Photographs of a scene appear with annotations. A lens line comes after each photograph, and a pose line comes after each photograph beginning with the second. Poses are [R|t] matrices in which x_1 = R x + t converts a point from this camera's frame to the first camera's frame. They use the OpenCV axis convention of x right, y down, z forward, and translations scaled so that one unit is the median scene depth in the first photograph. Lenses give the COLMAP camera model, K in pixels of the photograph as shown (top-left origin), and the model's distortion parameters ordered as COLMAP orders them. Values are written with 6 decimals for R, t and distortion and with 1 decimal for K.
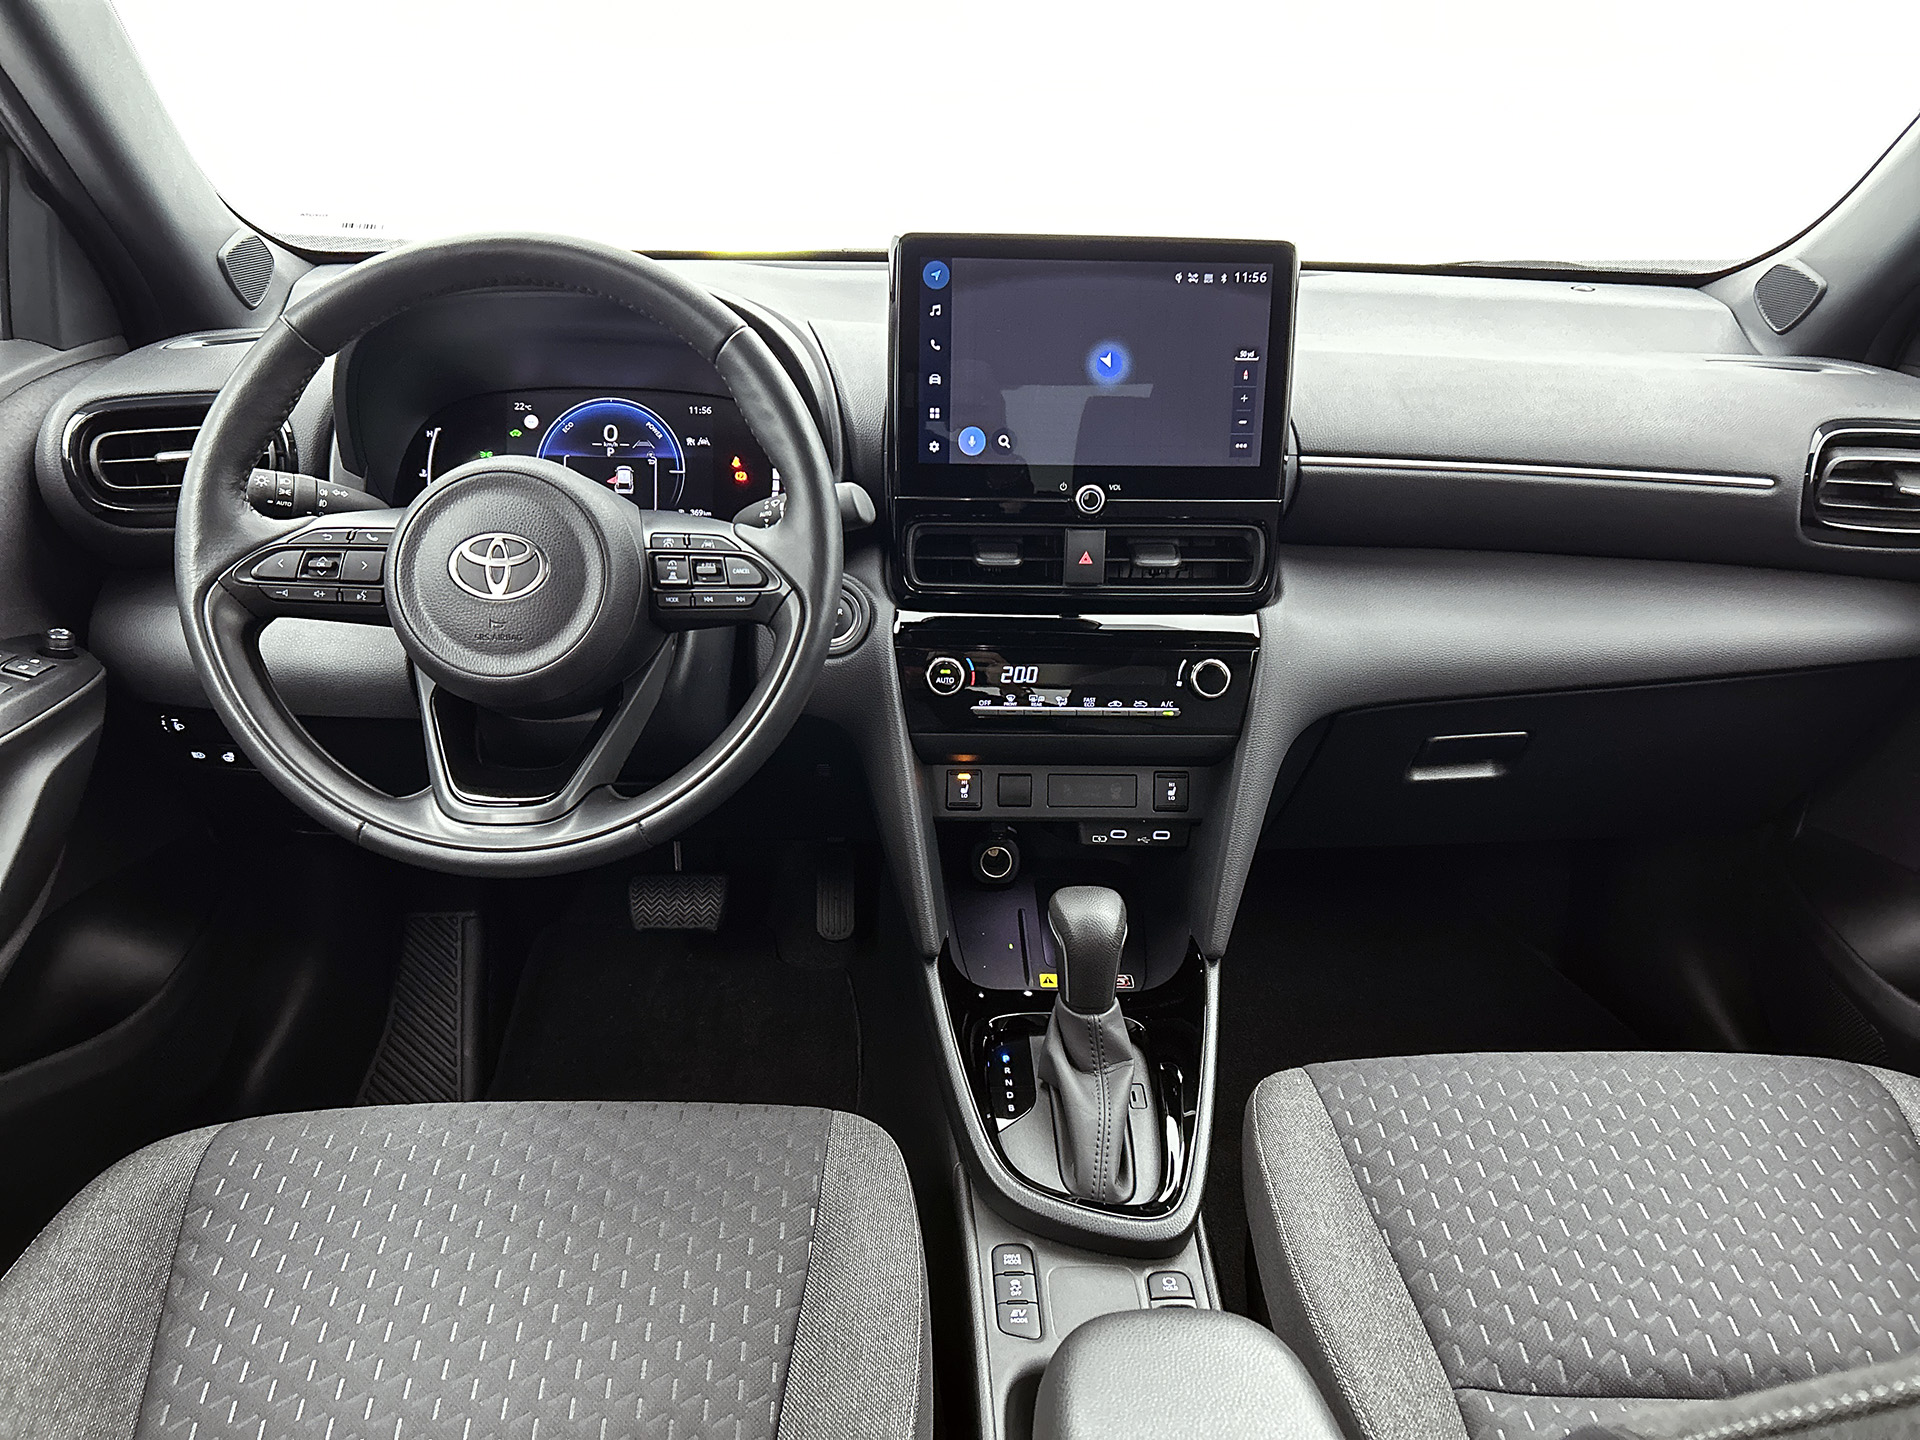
lens RADIAL K [[1449.2, 0, 960.0], [0, 1449.2, 720.0], [0, 0, 1]] dist [0.028968, -0.005384]
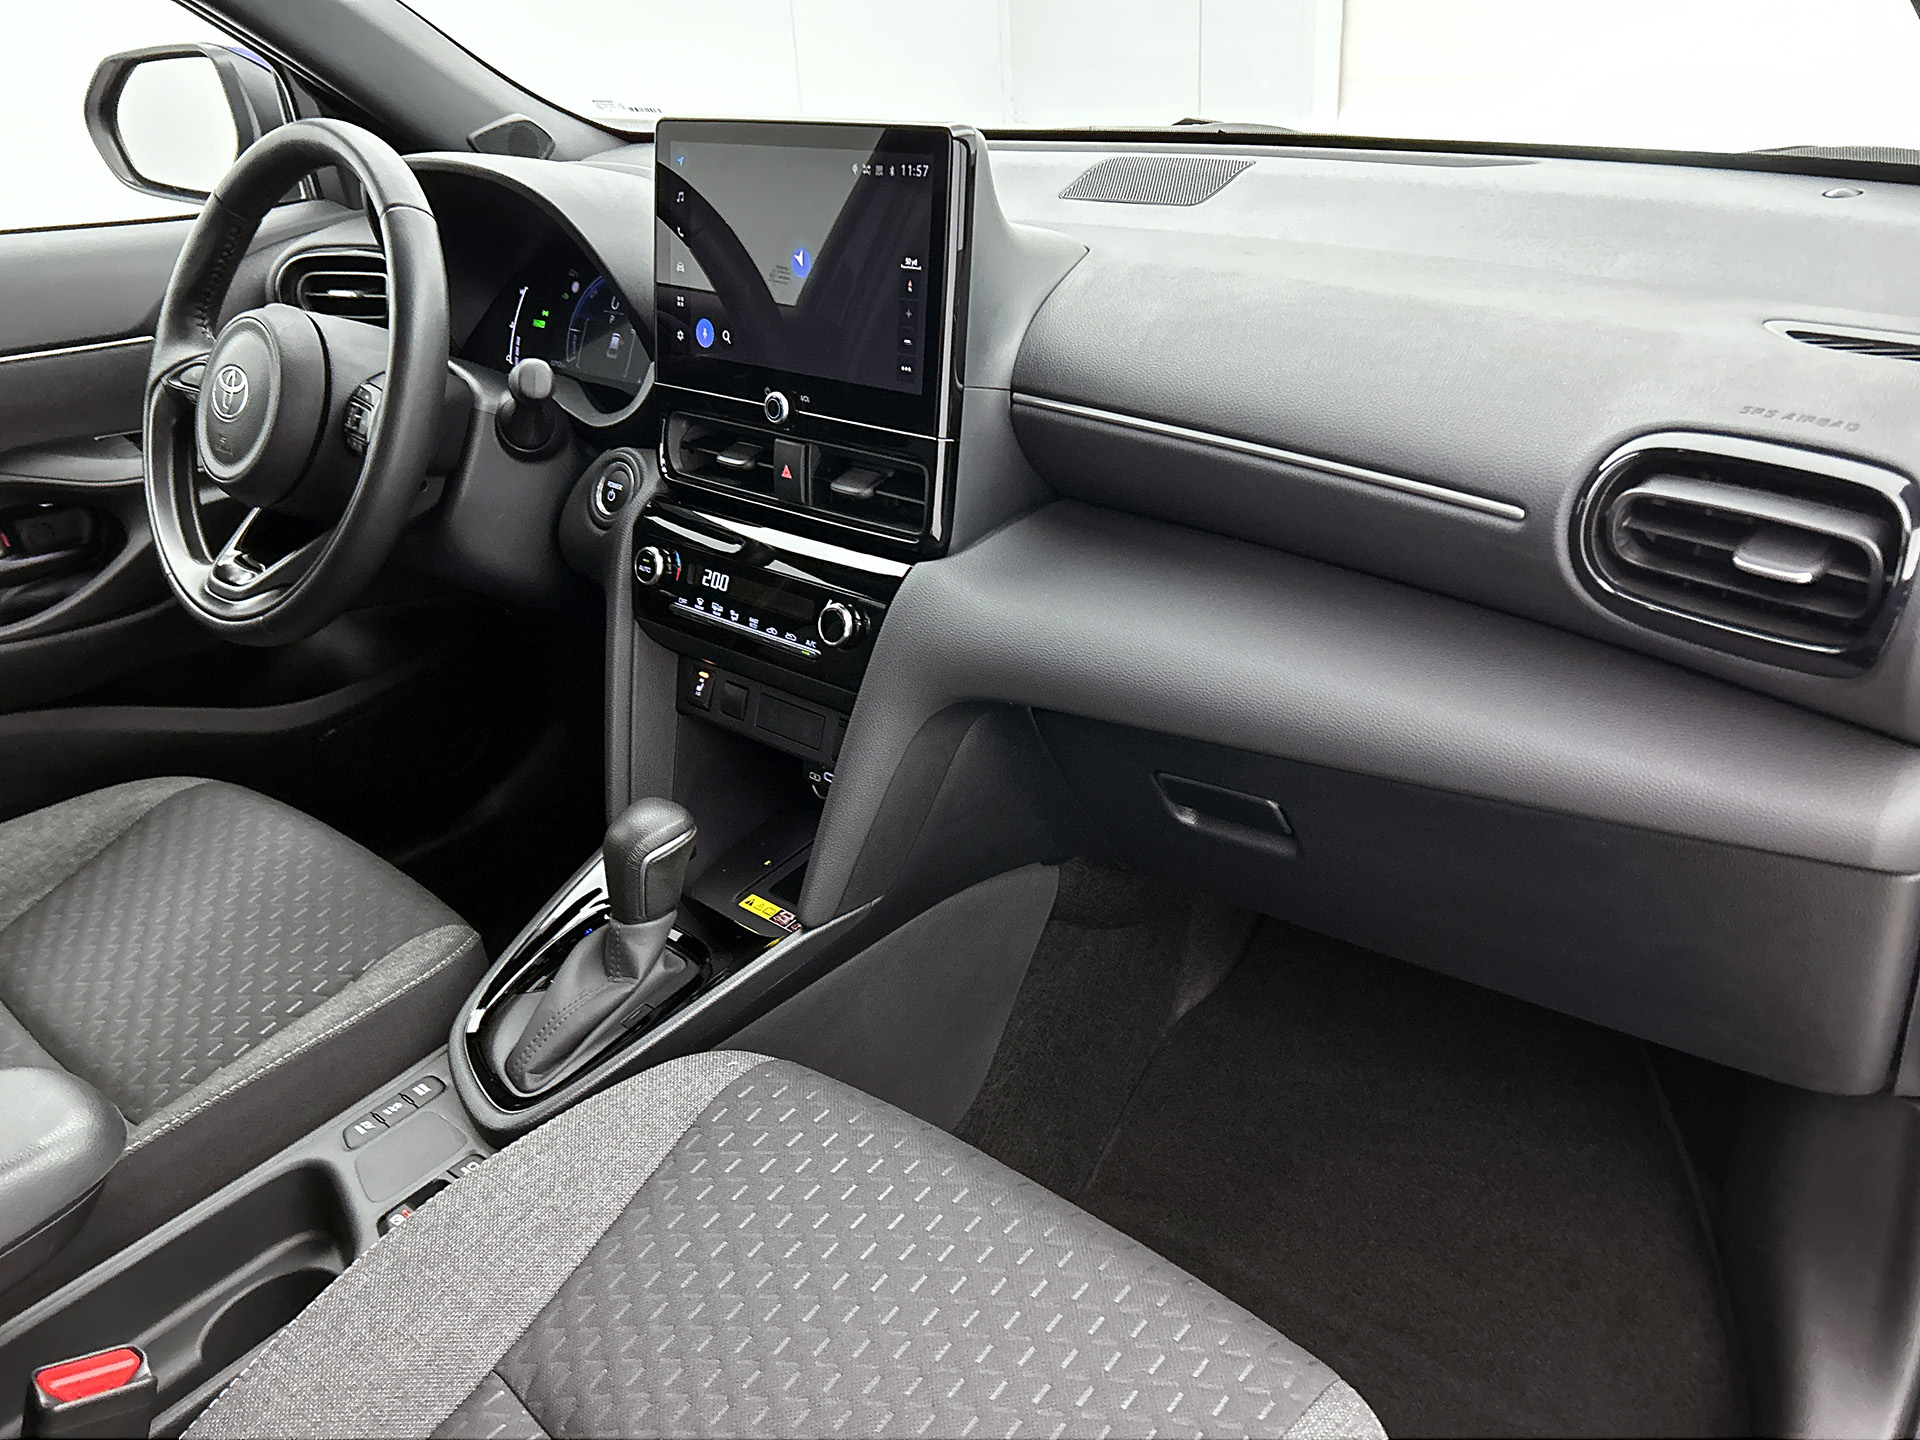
lens RADIAL K [[1555.1, 0, 960.0], [0, 1555.1, 720.0], [0, 0, 1]] dist [0.004975, -0.001554]
pose [[0.714636, 0.250327, -0.653171, 0.869225], [-0.209321, 0.967514, 0.141780, -0.123914], [0.667443, 0.035402, 0.743819, 0.340317]]
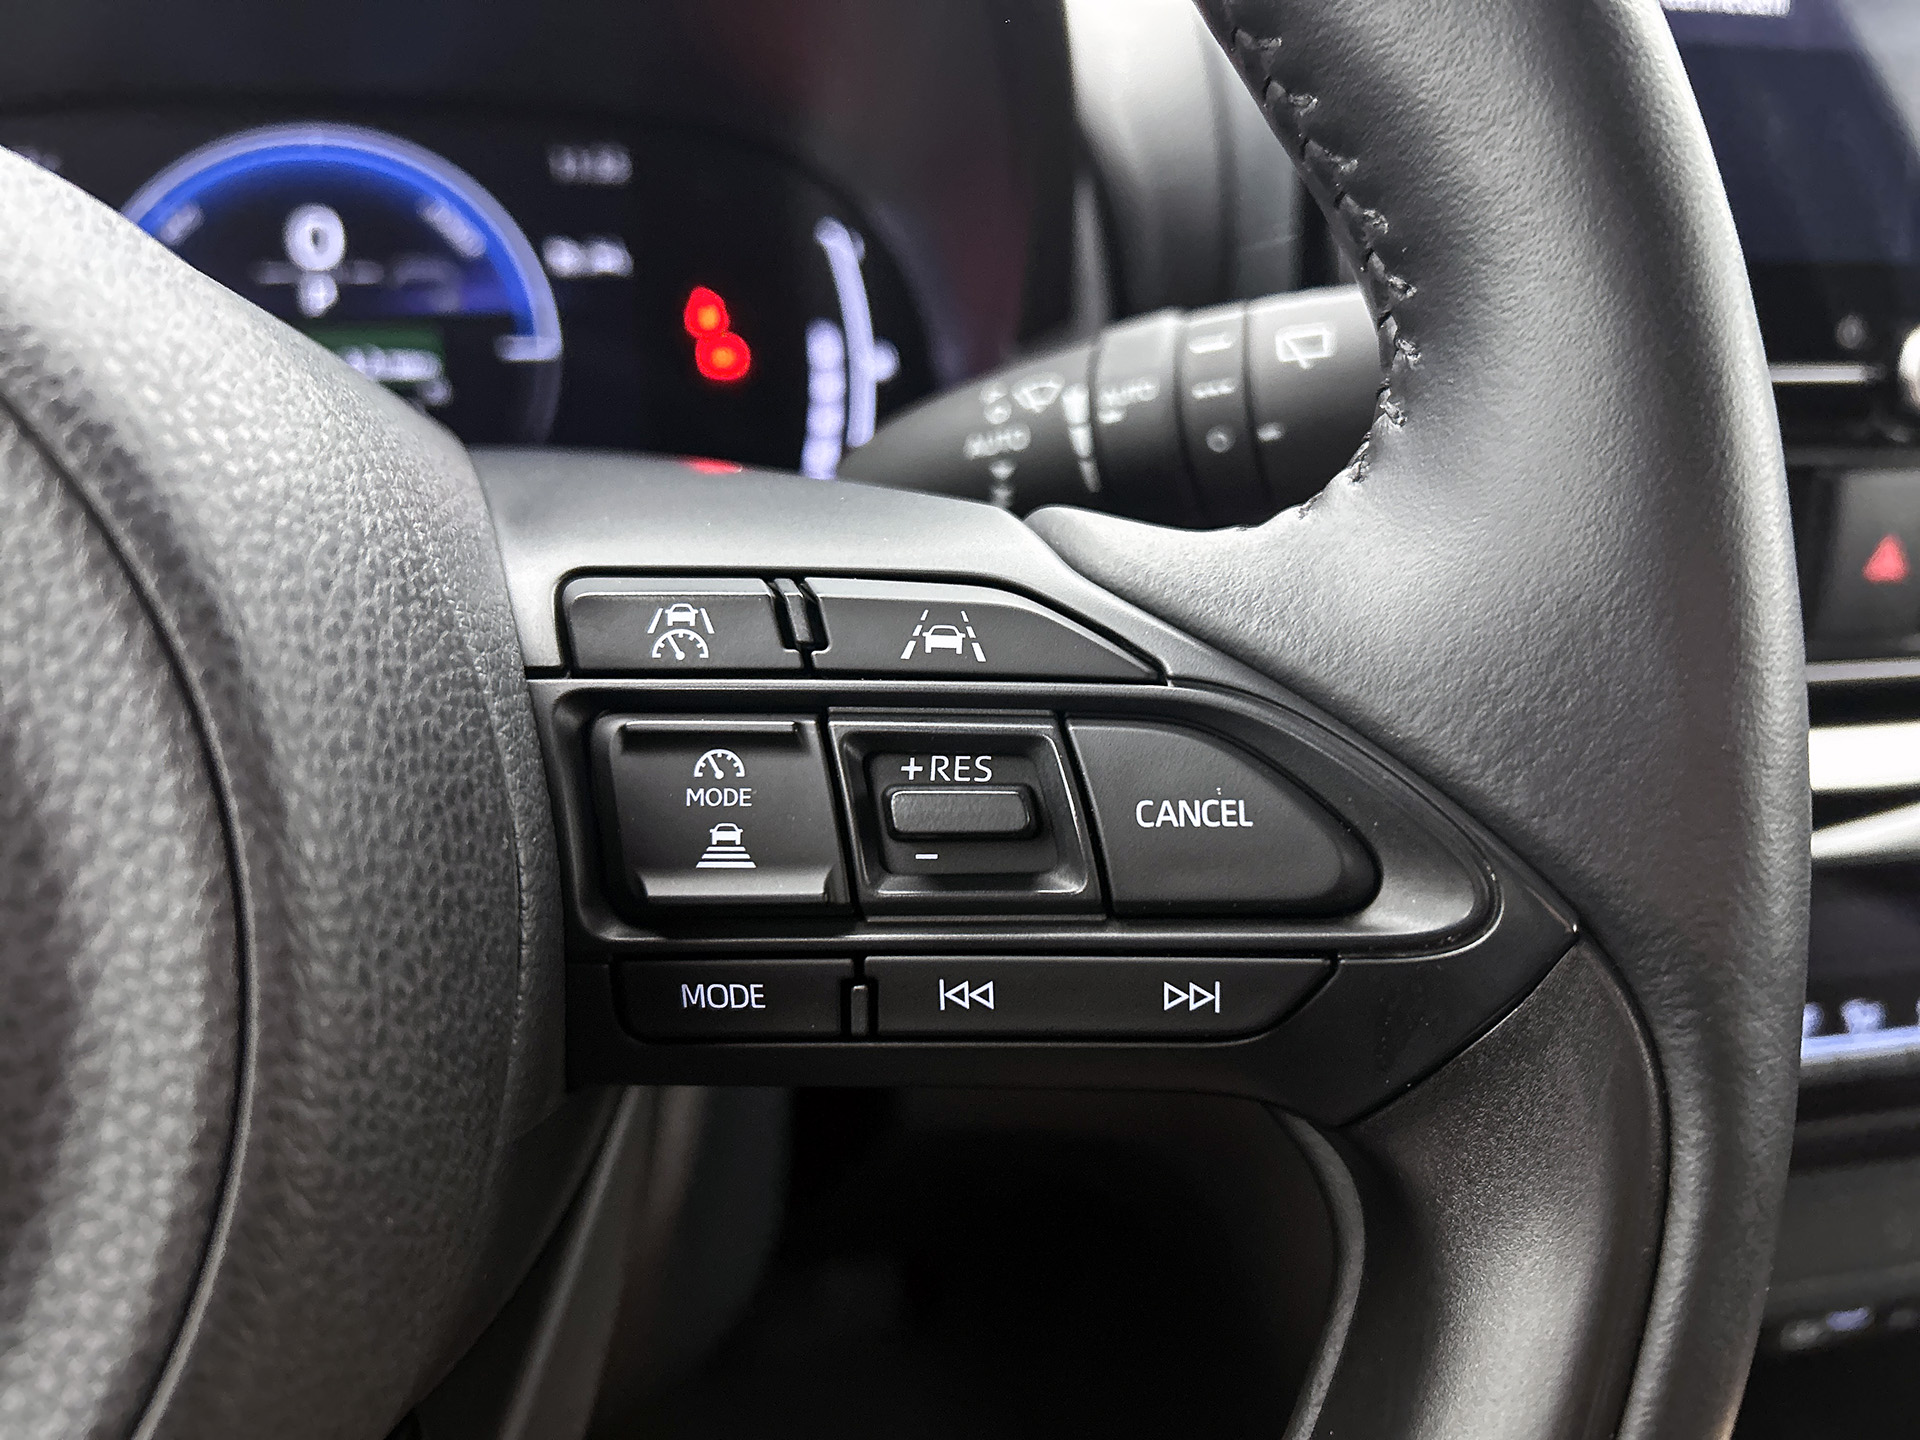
lens RADIAL K [[1528.3, 0, 960.0], [0, 1528.3, 720.0], [0, 0, 1]] dist [0.099040, -0.282288]
pose [[0.989978, -0.037173, 0.136243, -0.164079], [0.035980, 0.999290, 0.011210, -0.096056], [-0.136563, -0.006196, 0.990612, 0.701078]]
